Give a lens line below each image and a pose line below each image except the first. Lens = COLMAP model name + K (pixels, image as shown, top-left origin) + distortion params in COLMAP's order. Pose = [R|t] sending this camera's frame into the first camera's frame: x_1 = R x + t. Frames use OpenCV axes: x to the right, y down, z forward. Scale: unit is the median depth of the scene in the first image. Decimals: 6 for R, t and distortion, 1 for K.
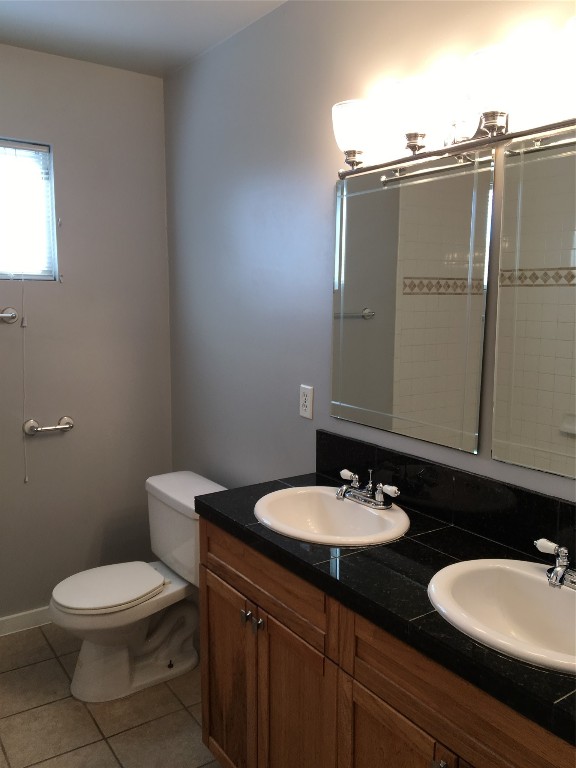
lens RADIAL K [[646.2, 0, 288.0], [0, 646.2, 384.0], [0, 0, 1]] dist [0.093623, -0.142851]
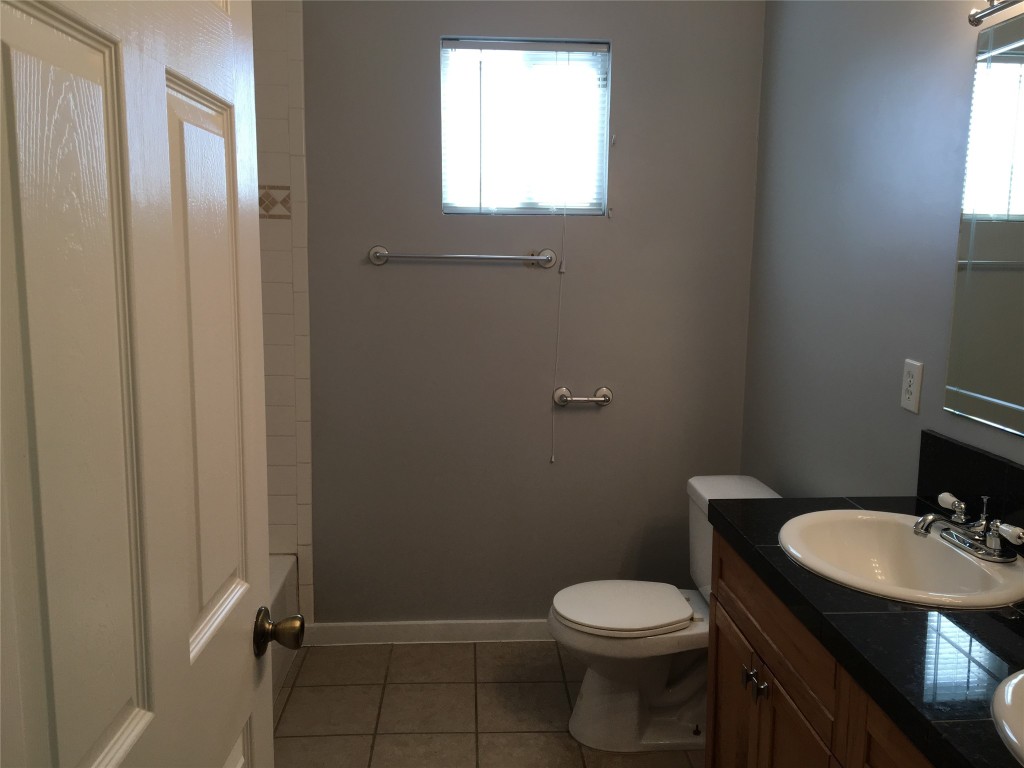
lens RADIAL K [[867.4, 0, 508.6], [0, 867.4, 383.2], [0, 0, 1]] dist [0.090432, -0.130210]
pose [[0.853622, 0.077634, -0.515075, 0.126767], [-0.072249, 0.996919, 0.030523, 0.025330], [0.515858, 0.011159, 0.856602, 0.042993]]
